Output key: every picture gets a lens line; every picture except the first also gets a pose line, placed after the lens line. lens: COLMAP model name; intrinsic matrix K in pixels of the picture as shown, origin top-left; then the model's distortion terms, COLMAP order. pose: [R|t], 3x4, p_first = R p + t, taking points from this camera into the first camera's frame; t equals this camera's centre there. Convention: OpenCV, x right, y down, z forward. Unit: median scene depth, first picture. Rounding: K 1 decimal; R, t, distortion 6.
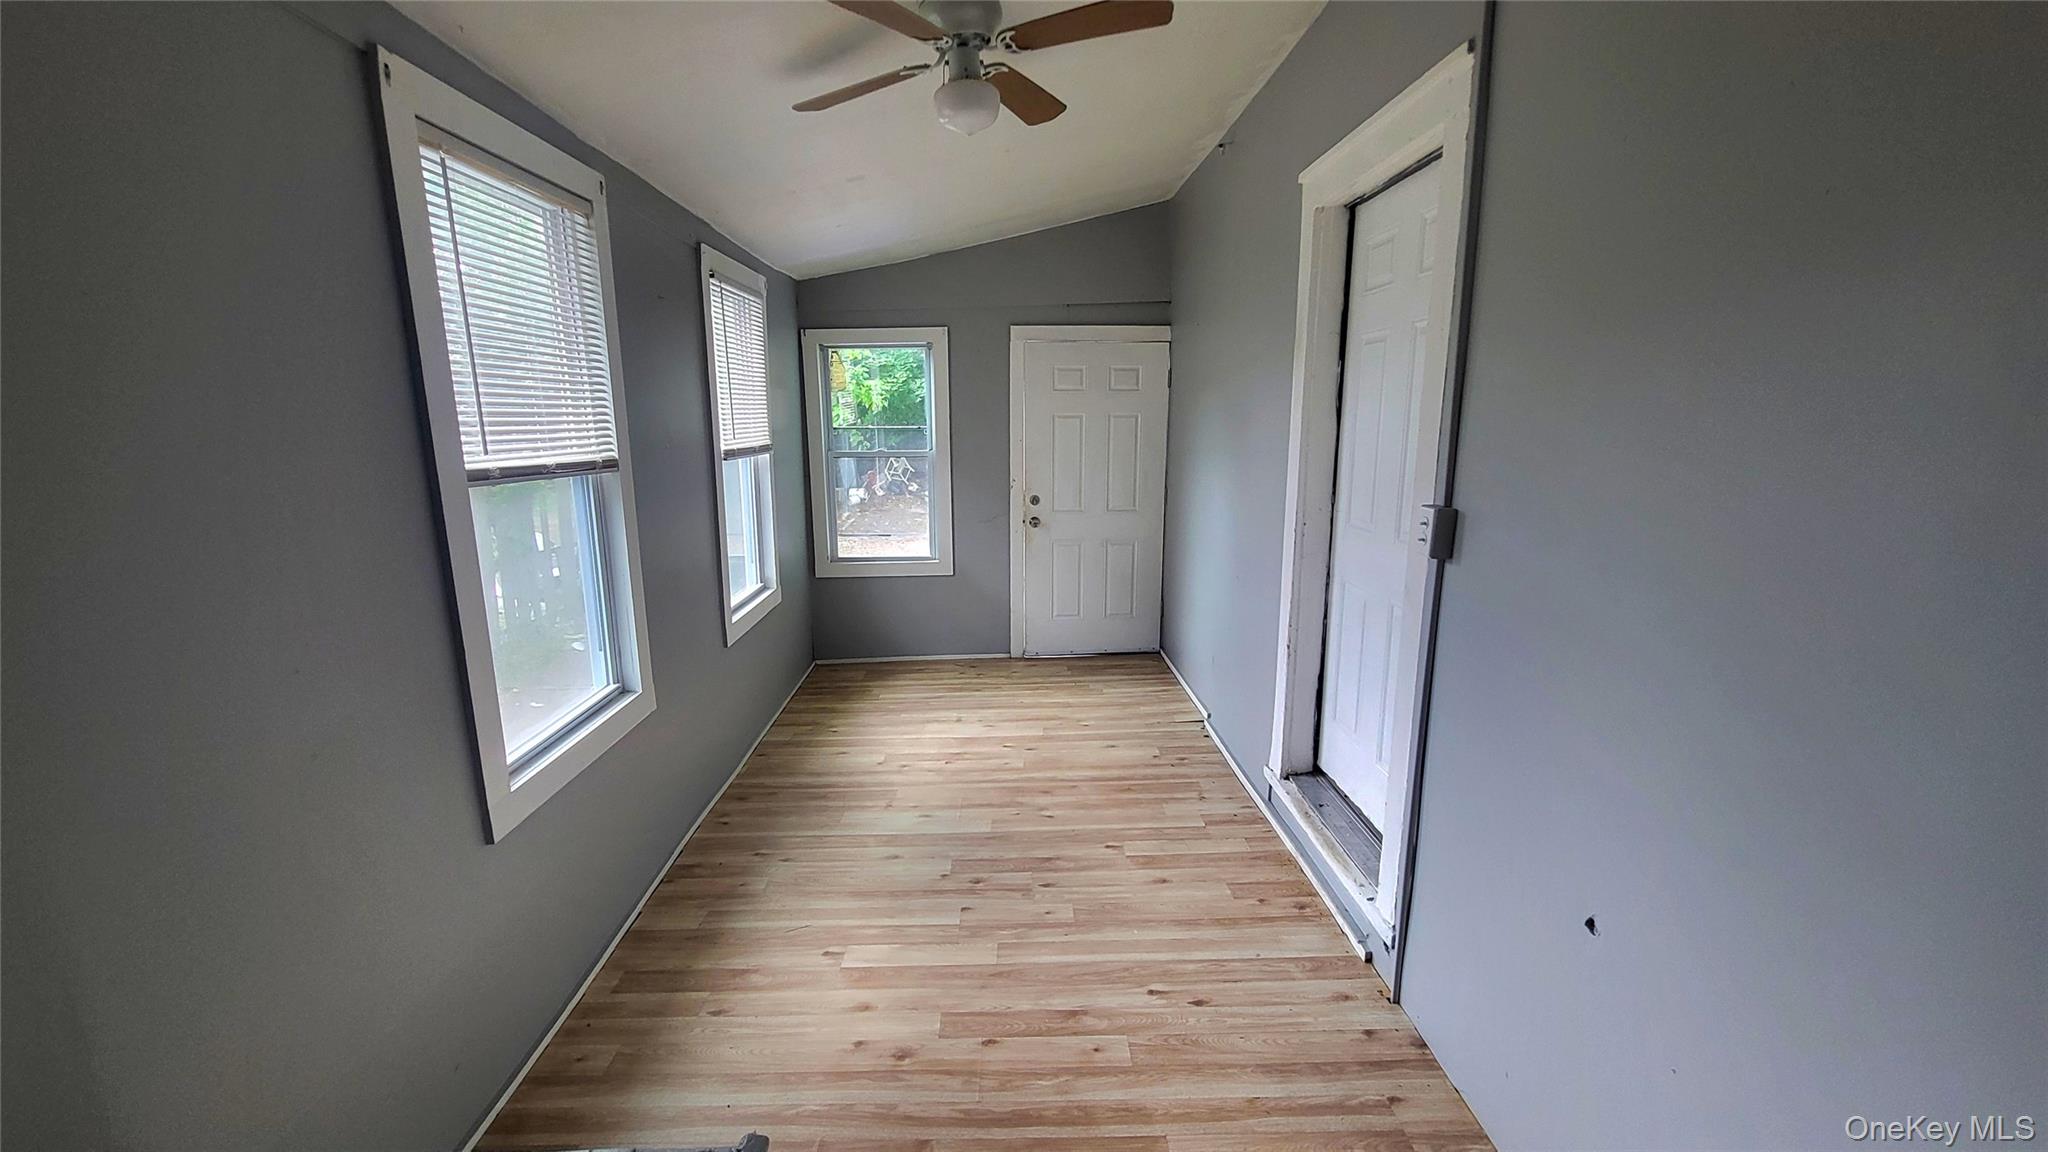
lens RADIAL K [[819.1, 0, 1012.6], [0, 819.1, 571.9], [0, 0, 1]] dist [0.001469, -0.000096]
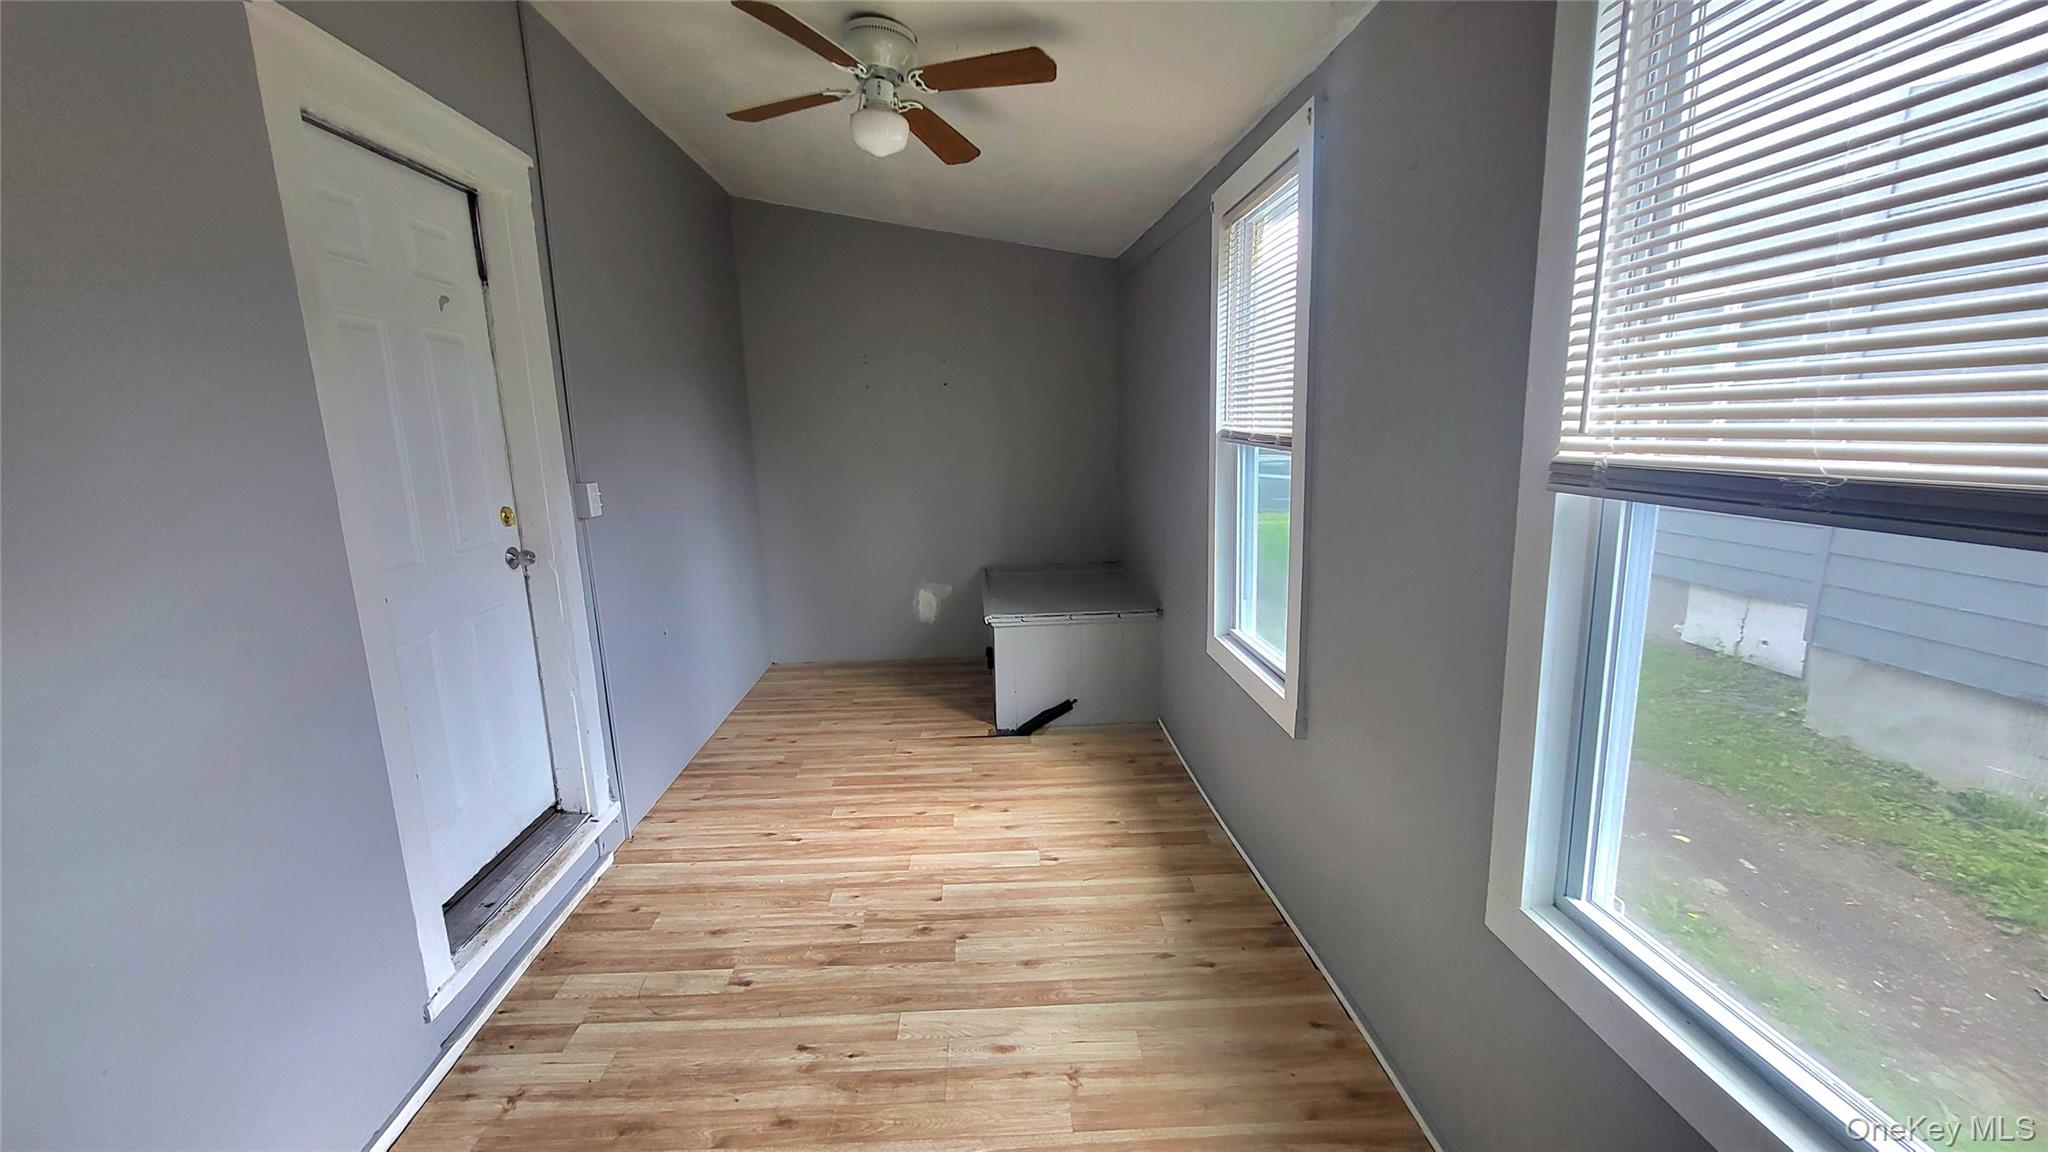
lens RADIAL K [[819.1, 0, 1012.6], [0, 819.1, 571.9], [0, 0, 1]] dist [0.001469, -0.000096]
pose [[-0.998497, 0.045575, -0.030442, -0.135079], [0.031212, 0.929419, 0.367705, -0.318879], [0.045052, 0.366202, -0.929444, 1.759443]]
